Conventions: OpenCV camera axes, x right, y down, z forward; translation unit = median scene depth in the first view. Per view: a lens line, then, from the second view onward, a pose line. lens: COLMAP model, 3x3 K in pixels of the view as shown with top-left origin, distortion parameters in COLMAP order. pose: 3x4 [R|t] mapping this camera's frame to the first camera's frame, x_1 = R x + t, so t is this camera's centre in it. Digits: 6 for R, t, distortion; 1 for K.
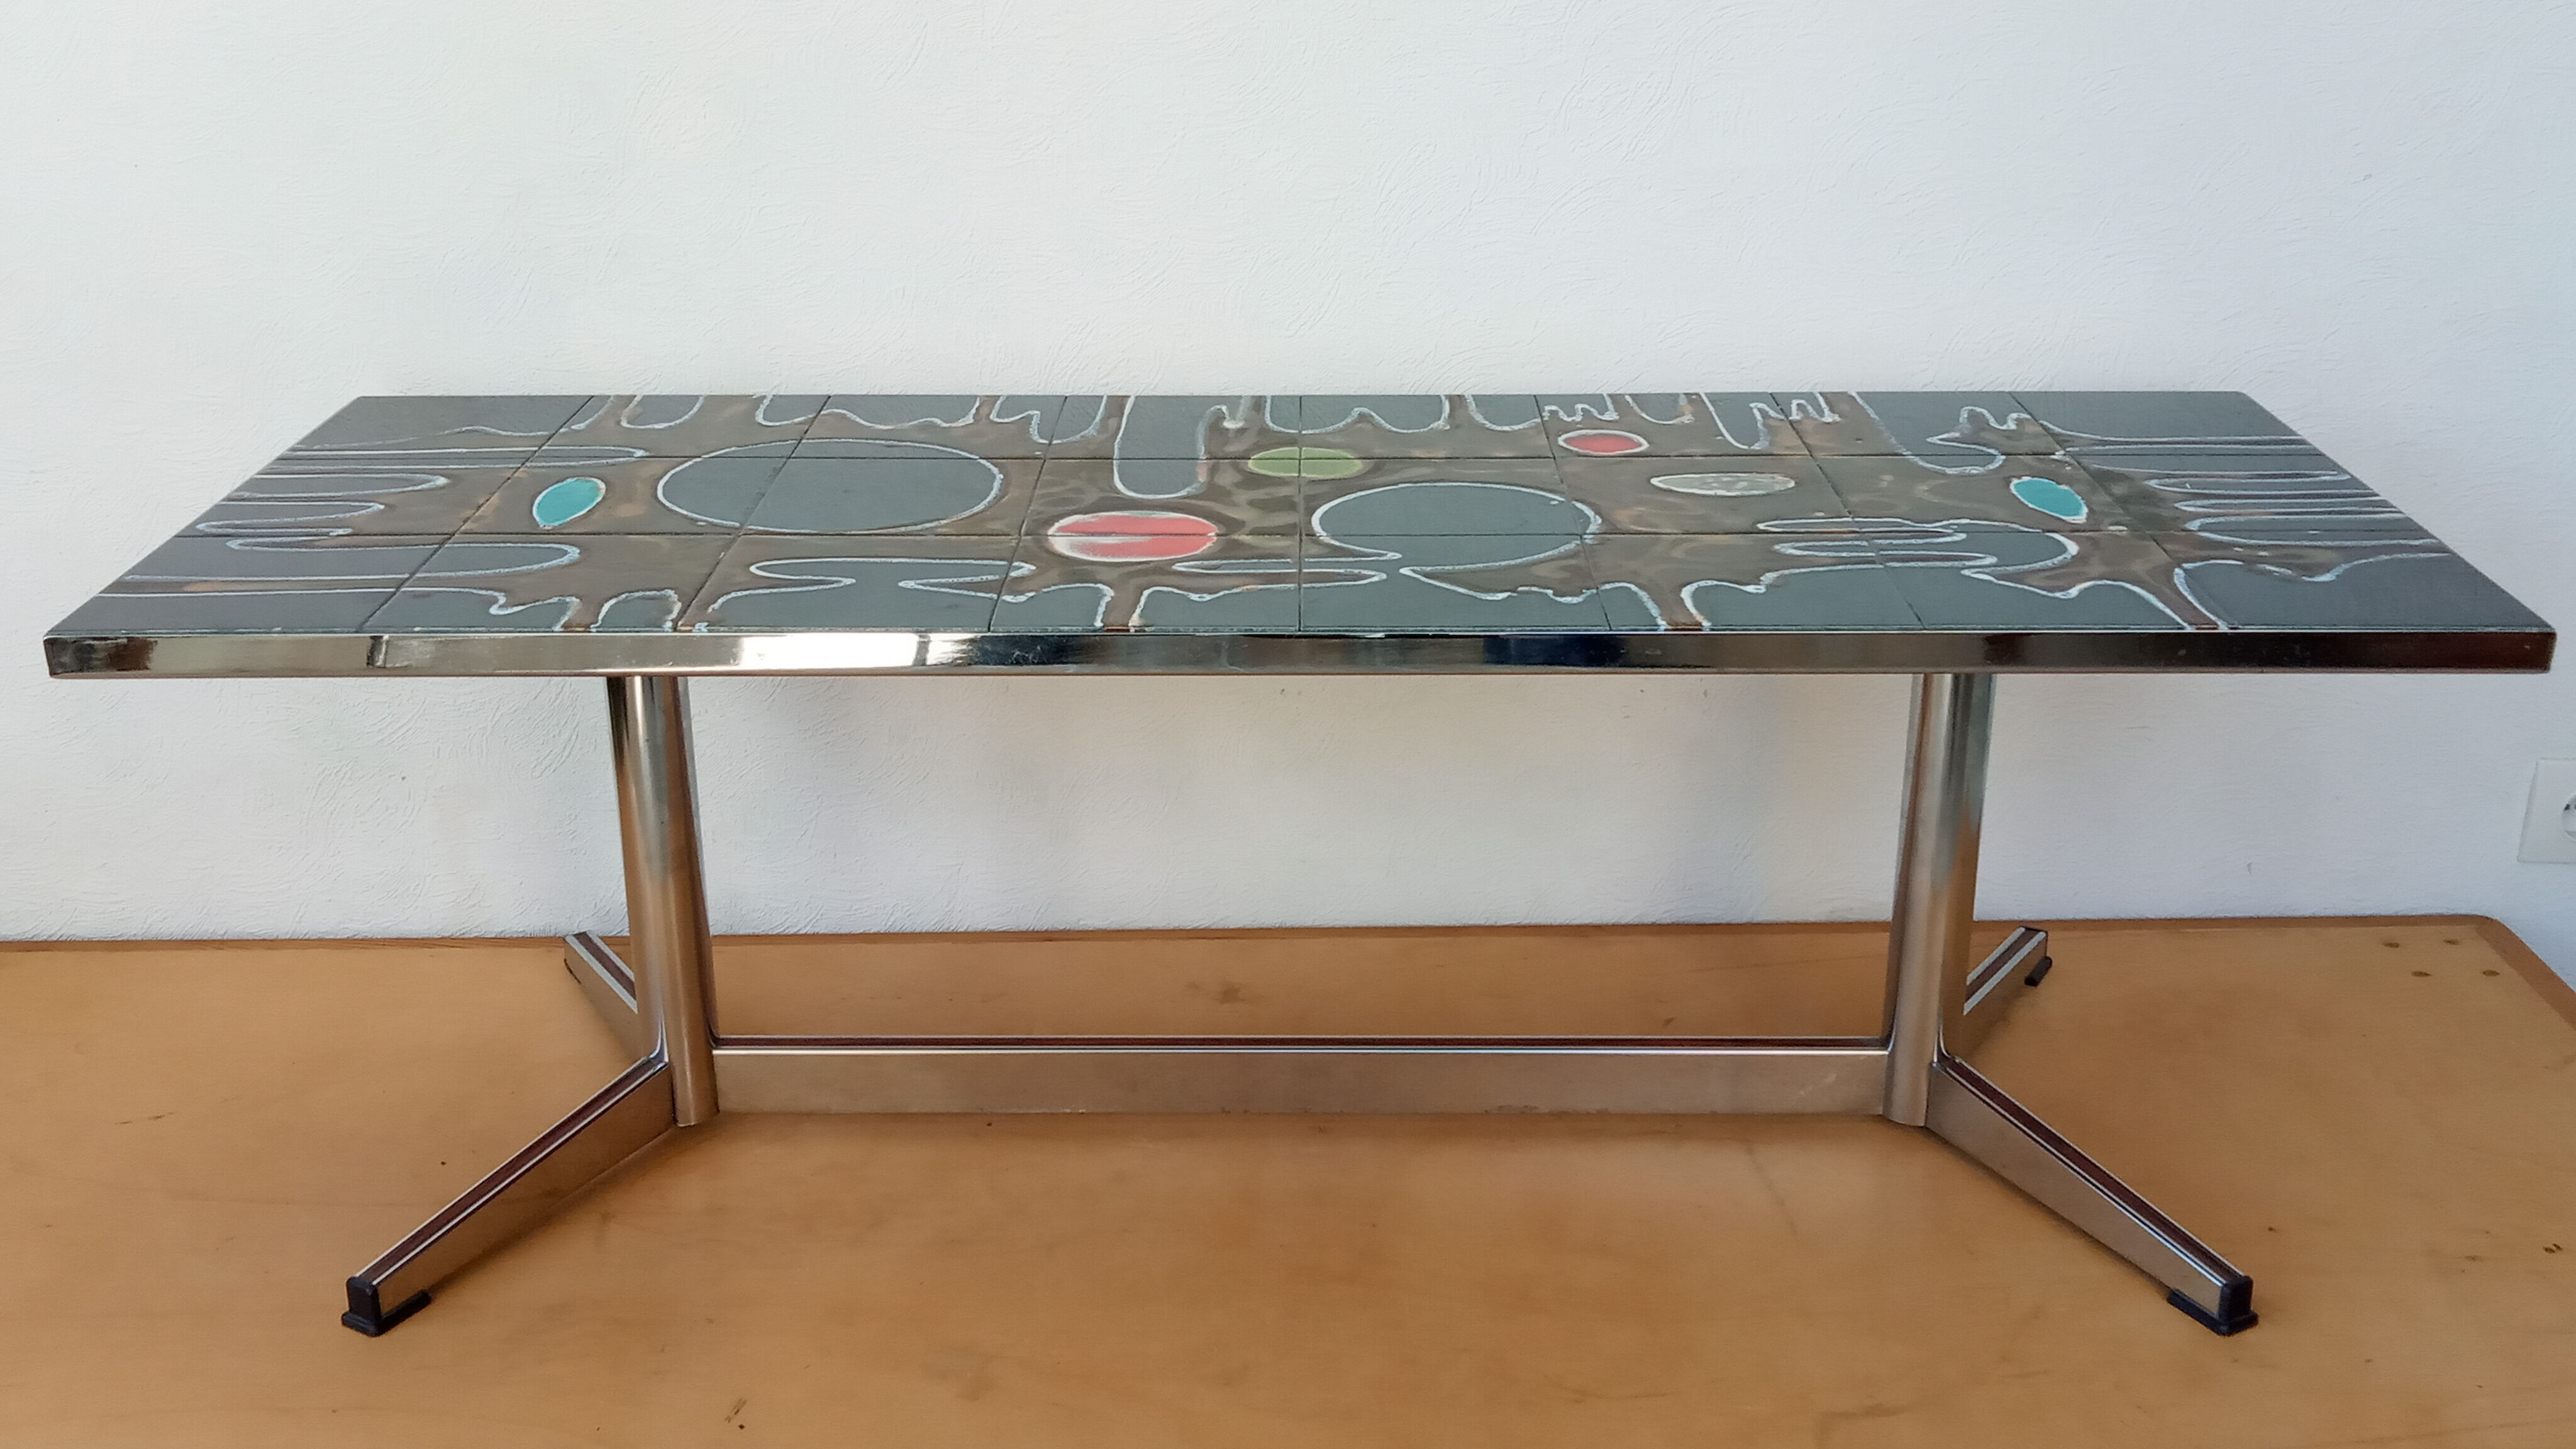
lens RADIAL K [[2615.2, 0, 1278.6], [0, 2615.2, 718.7], [0, 0, 1]] dist [0.035063, 0.000000]
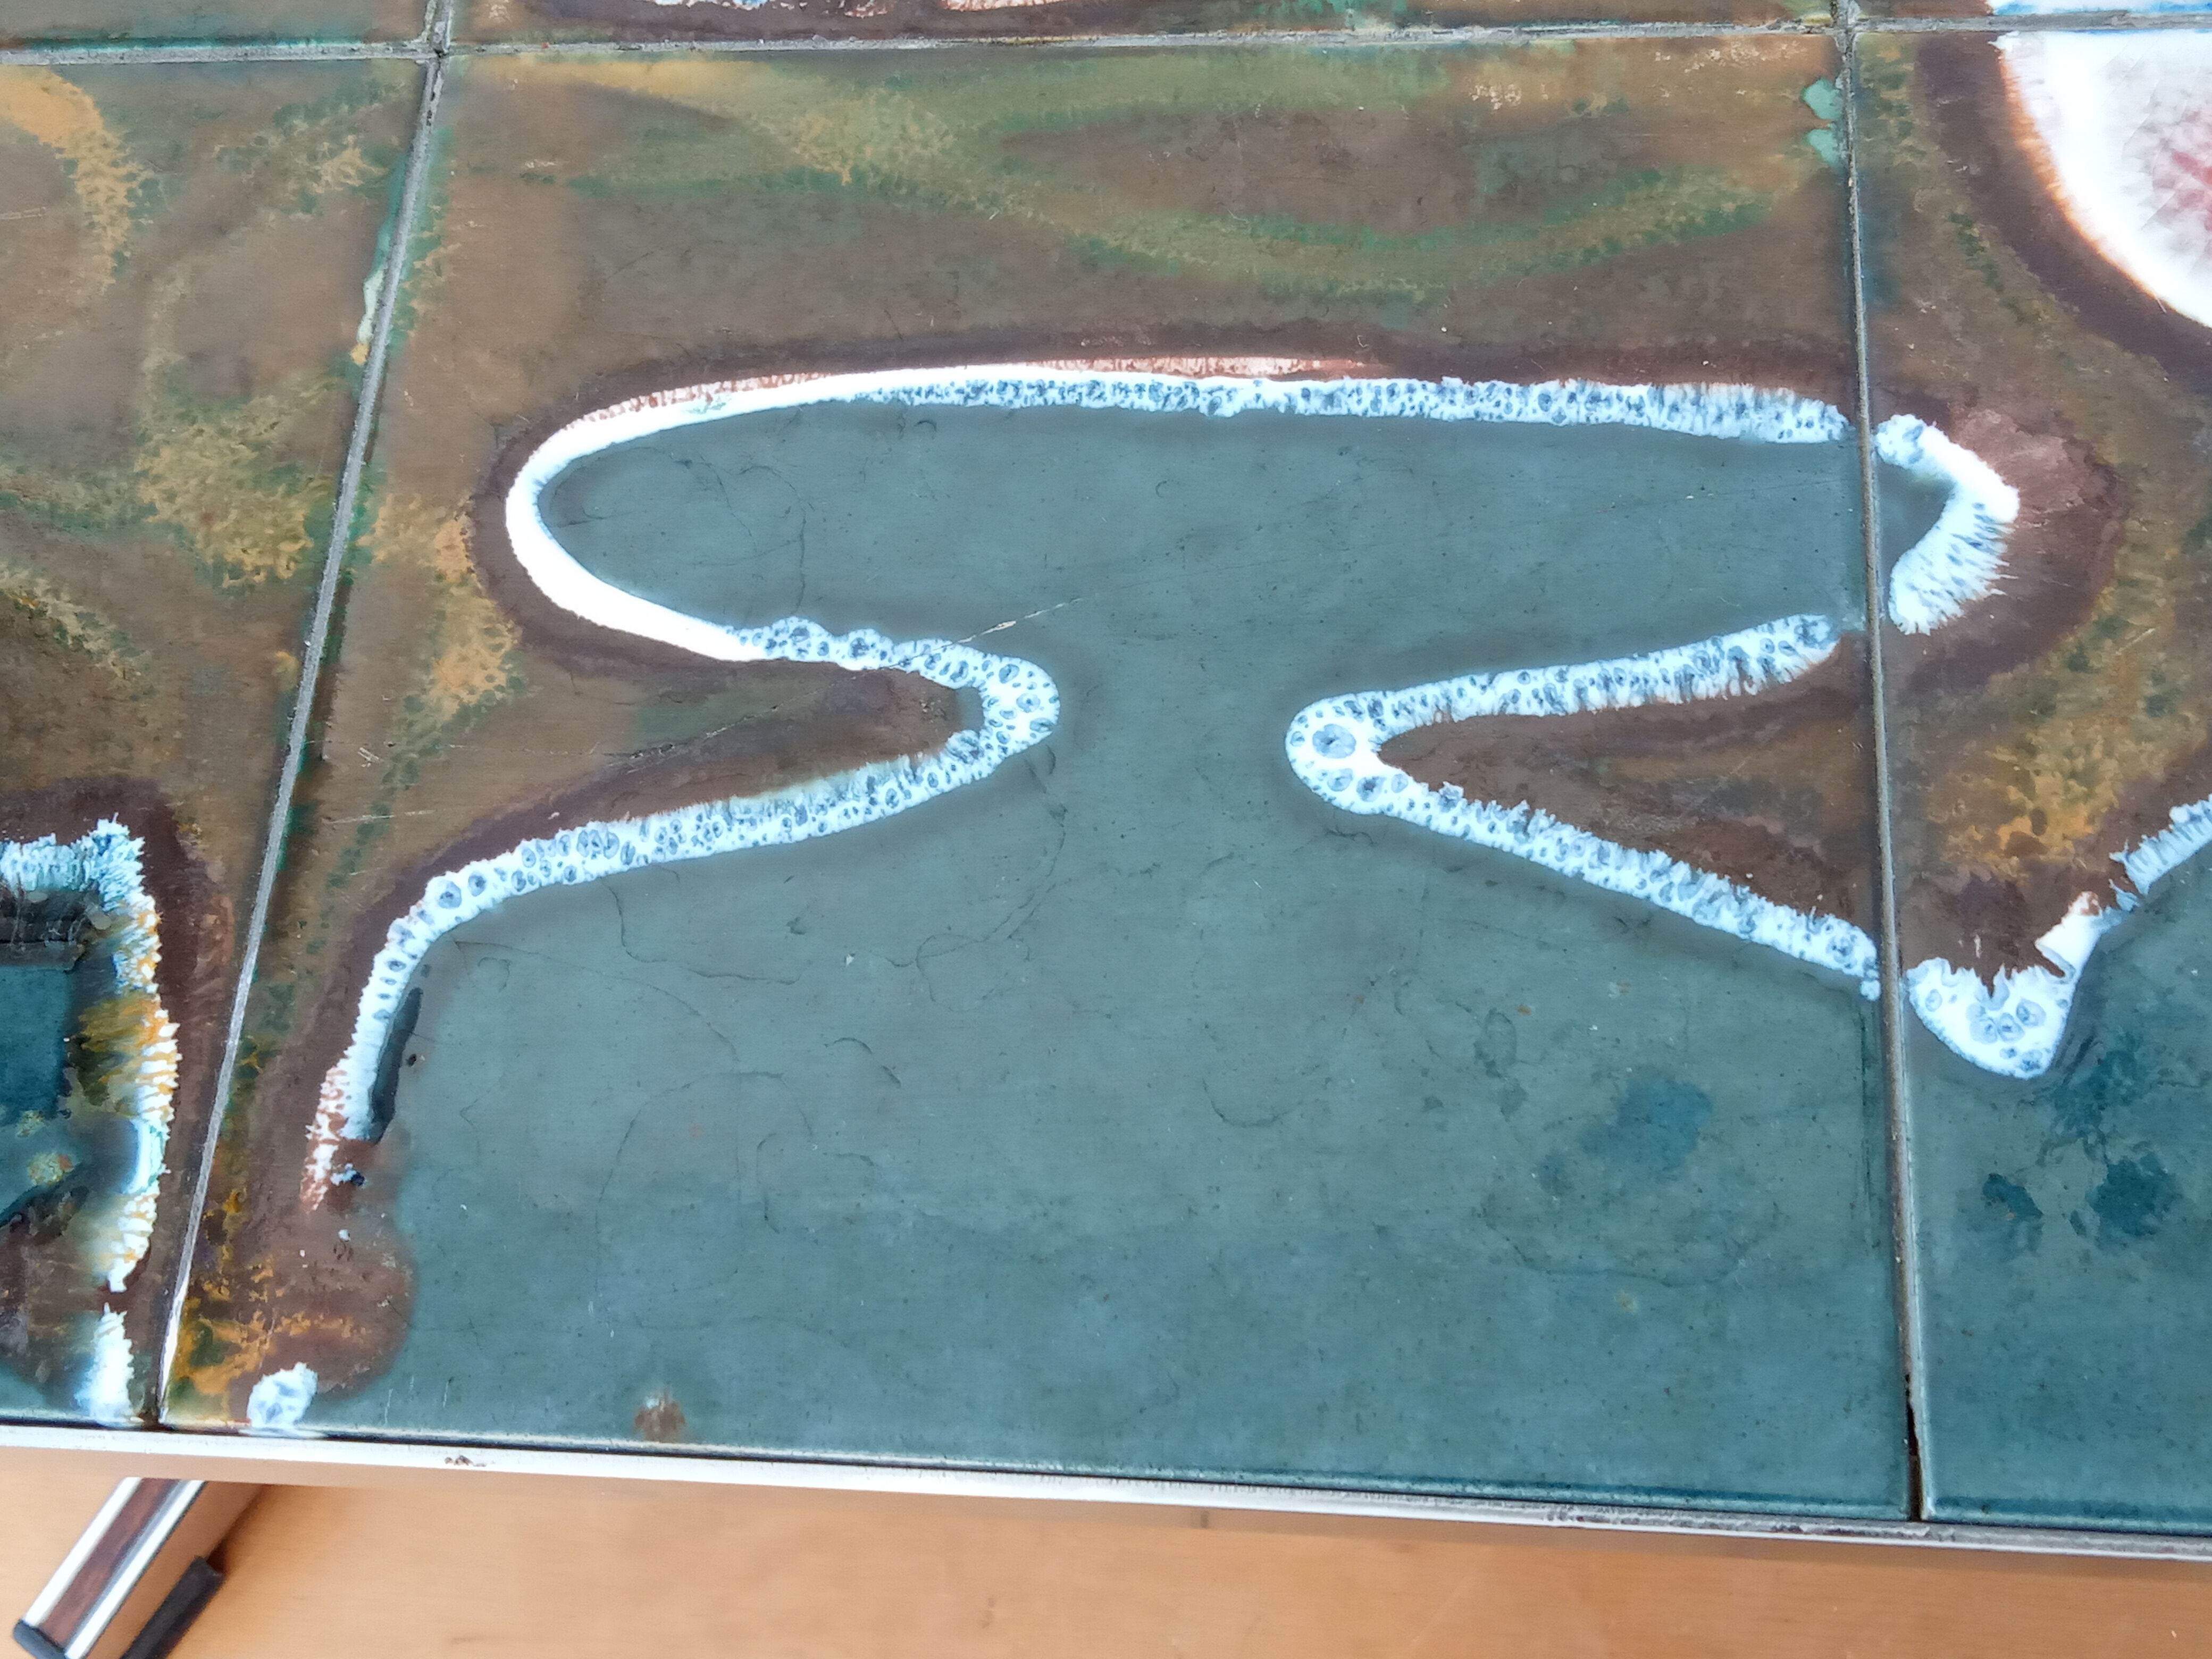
lens RADIAL K [[2625.7, 0, 1103.1], [0, 2625.7, 836.7], [0, 0, 1]] dist [0.020689, 0.000000]
pose [[0.991893, 0.013179, -0.126392, -0.121664], [0.080461, 0.704709, 0.704919, -0.160537], [0.098360, -0.709374, 0.697935, 0.780050]]
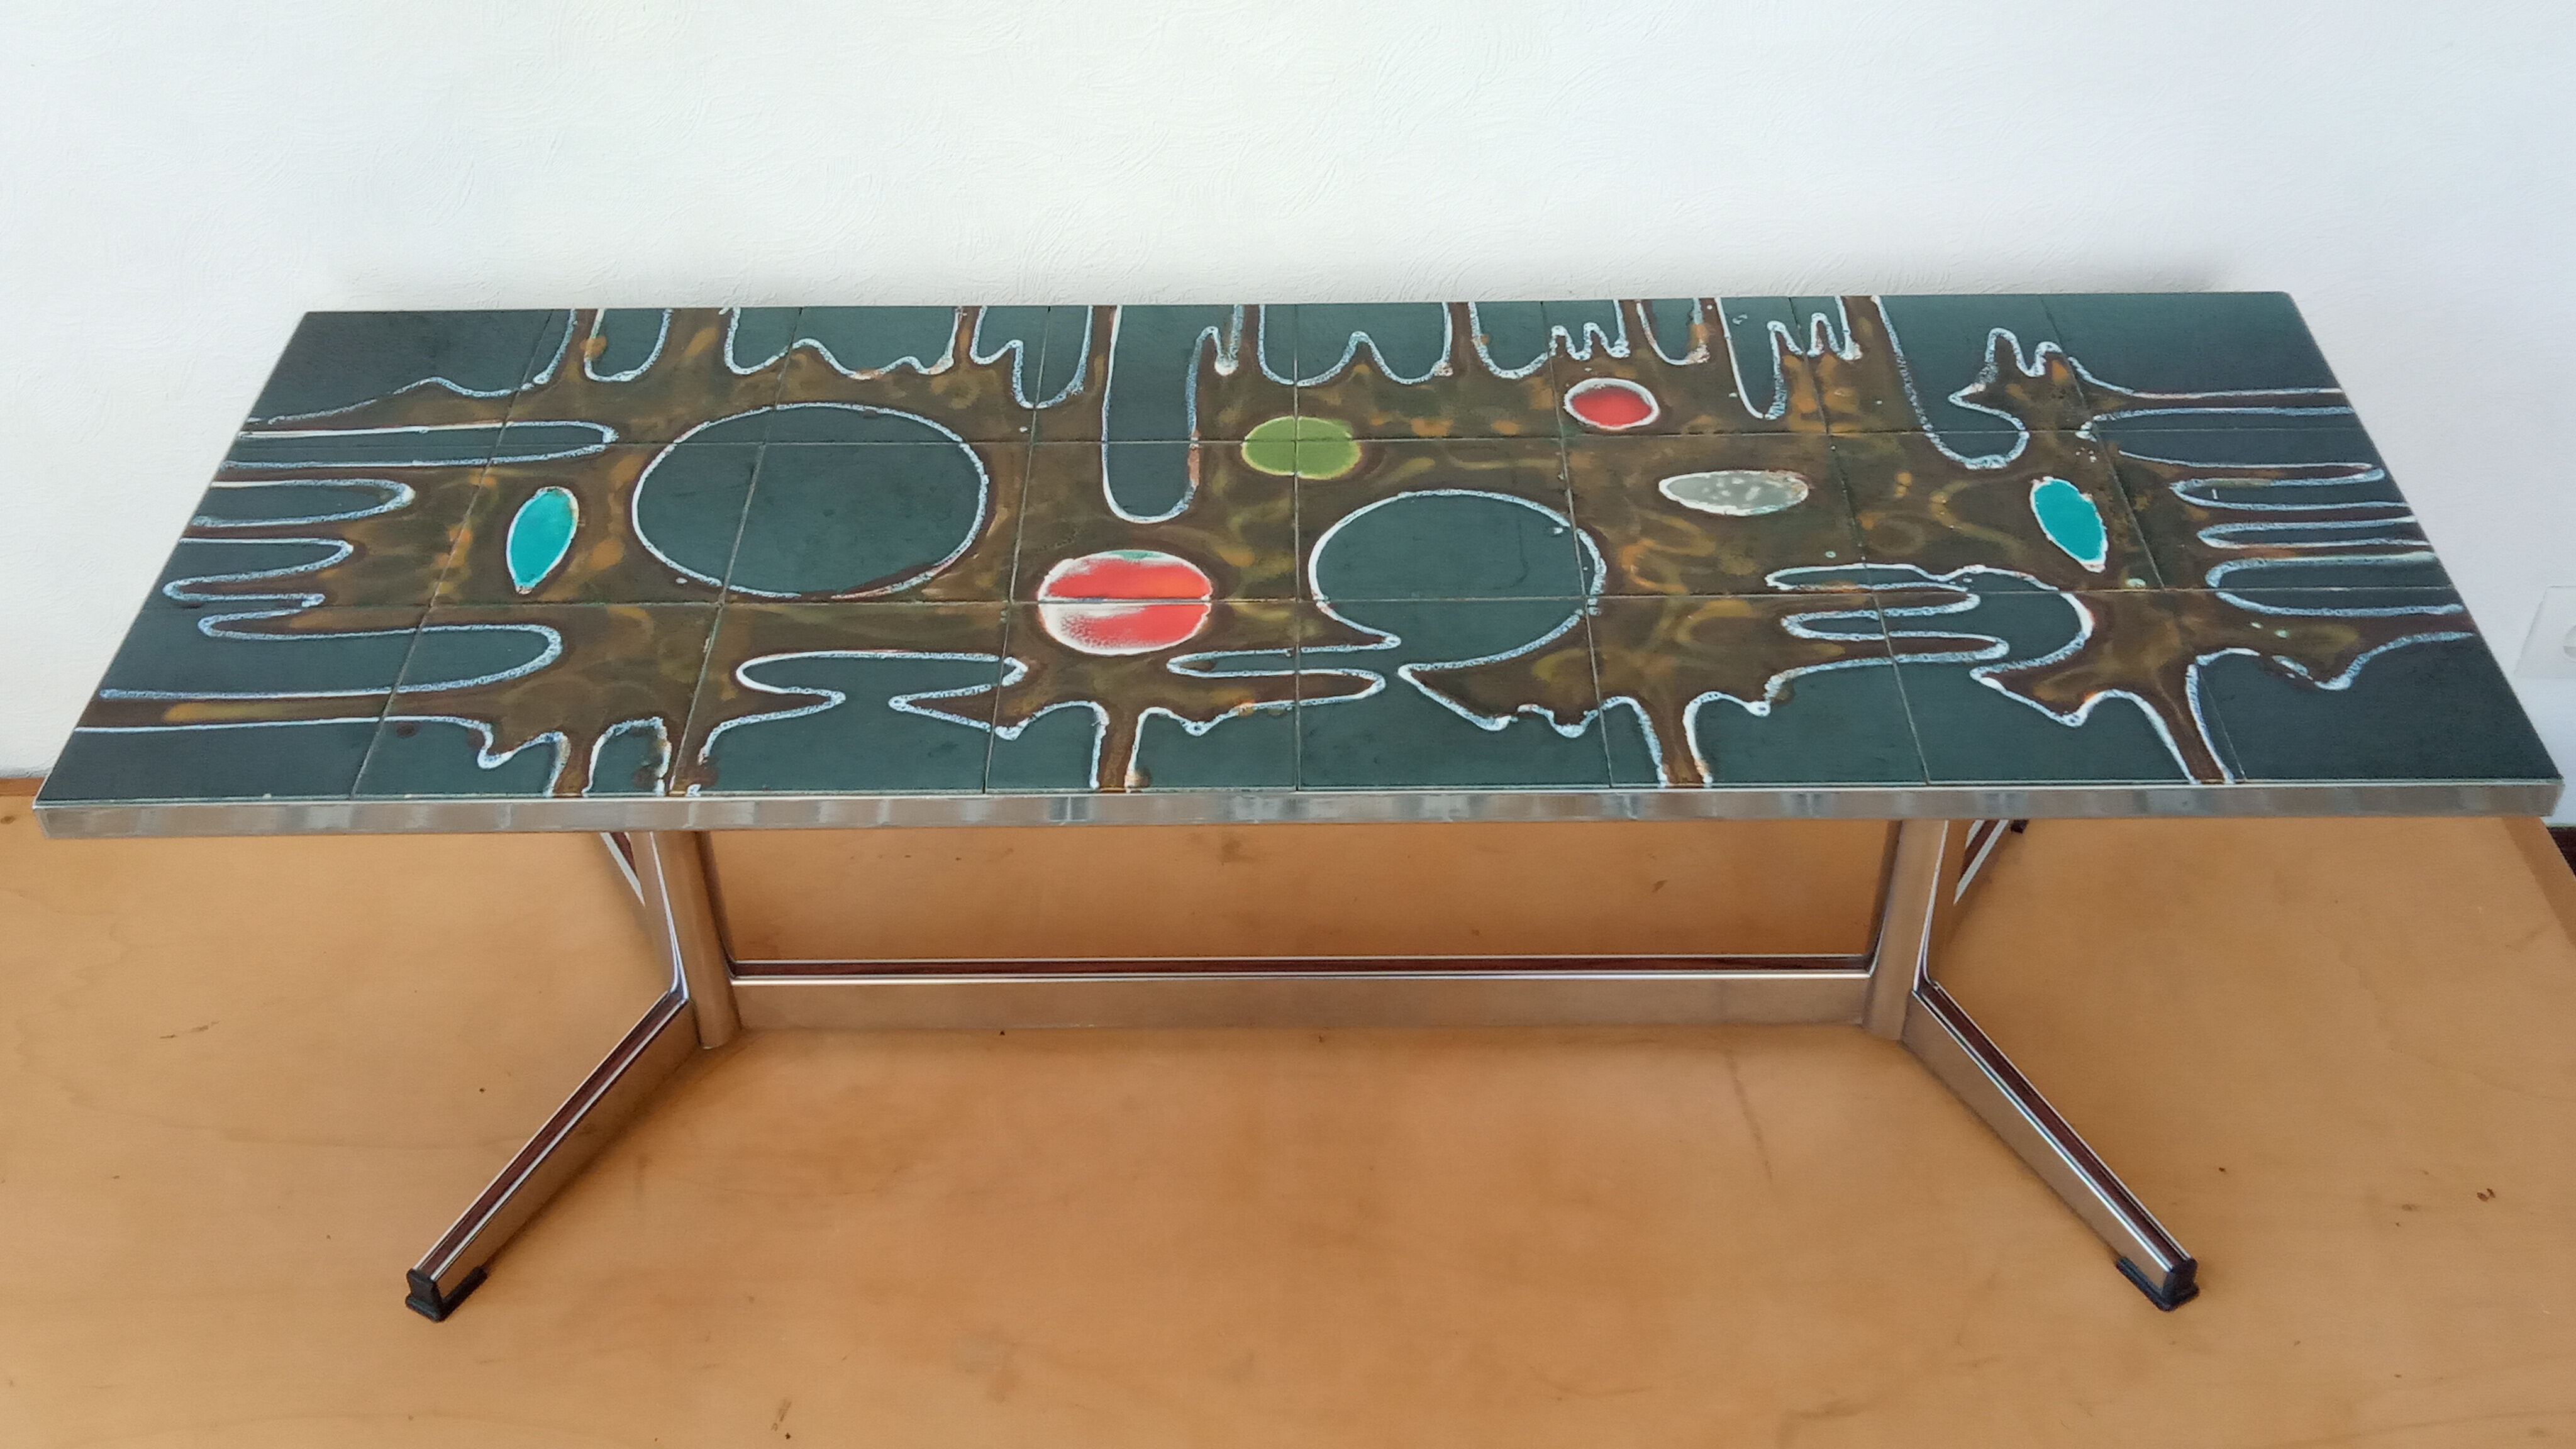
lens RADIAL K [[2615.2, 0, 1278.4], [0, 2615.2, 722.5], [0, 0, 1]] dist [0.035063, 0.000000]
pose [[0.999945, -0.010369, -0.001307, 0.002132], [0.010259, 0.950048, 0.311936, -0.315278], [-0.001993, -0.311933, 0.950102, 0.056181]]
